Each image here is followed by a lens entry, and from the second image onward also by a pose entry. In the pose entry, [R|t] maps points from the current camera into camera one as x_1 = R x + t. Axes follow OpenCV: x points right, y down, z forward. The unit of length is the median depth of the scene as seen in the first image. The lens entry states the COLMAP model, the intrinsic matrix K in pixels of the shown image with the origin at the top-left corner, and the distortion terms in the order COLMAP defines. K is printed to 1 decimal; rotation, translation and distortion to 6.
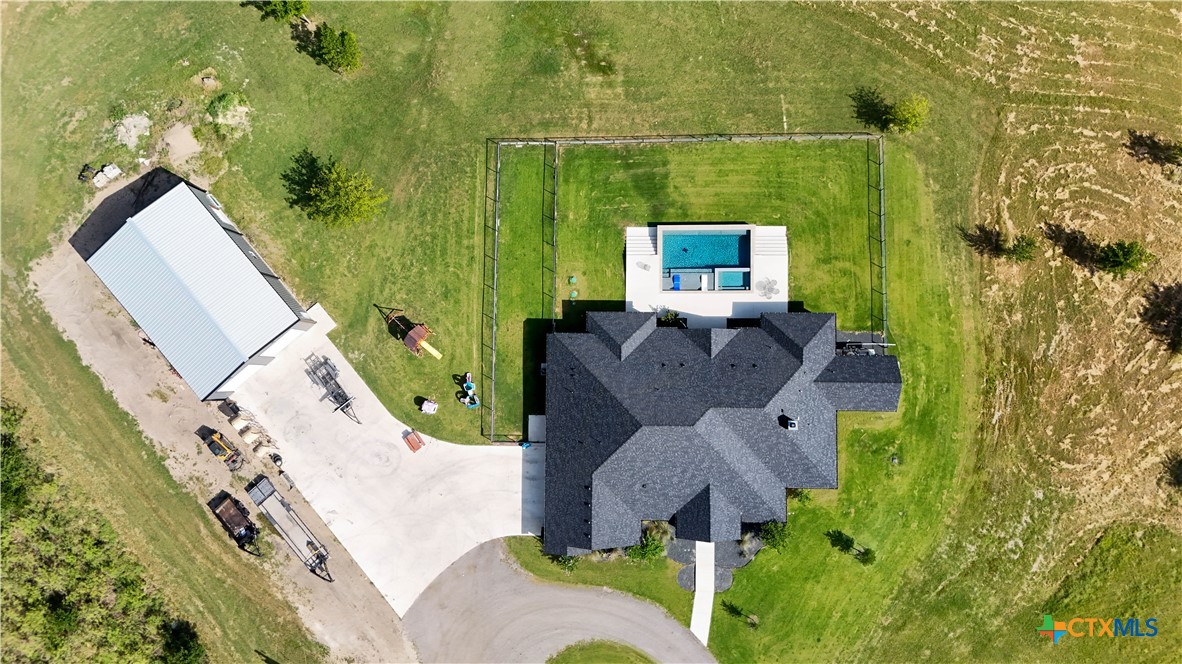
lens RADIAL K [[870.6, 0, 594.3], [0, 870.6, 336.1], [0, 0, 1]] dist [0.081323, -0.080232]
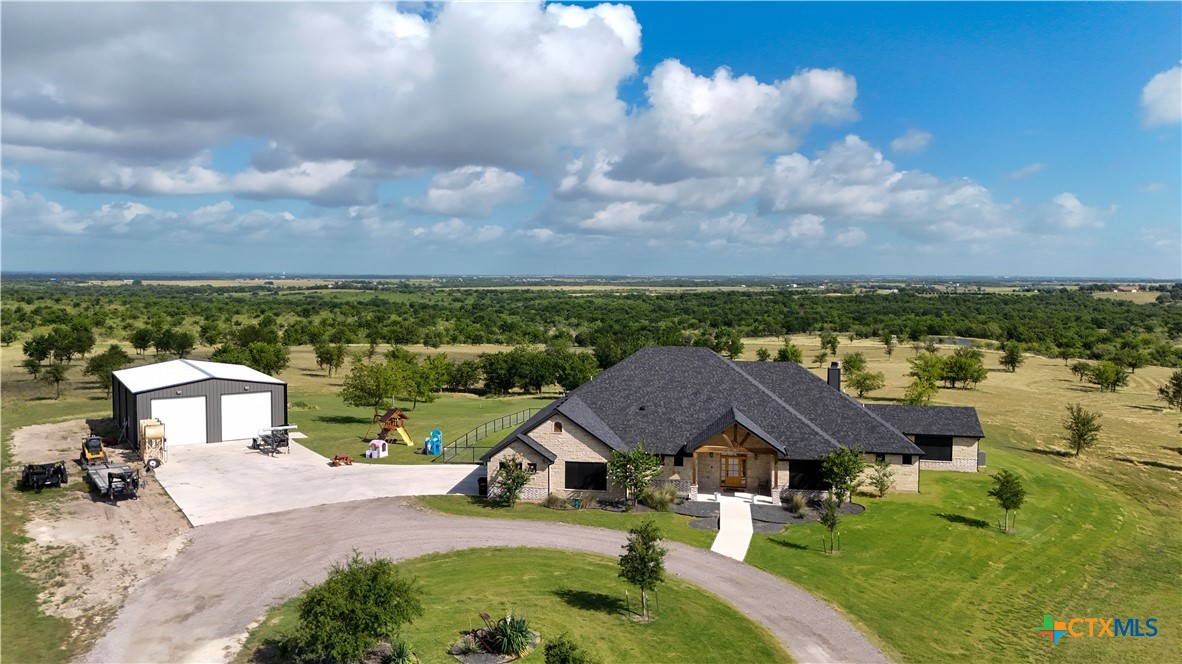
lens RADIAL K [[870.6, 0, 594.3], [0, 870.6, 336.1], [0, 0, 1]] dist [0.081323, -0.080232]
pose [[0.991331, 0.048370, -0.122157, 0.097204], [-0.127175, 0.119793, -0.984620, 0.830513], [-0.032993, 0.991620, 0.124906, 0.801446]]
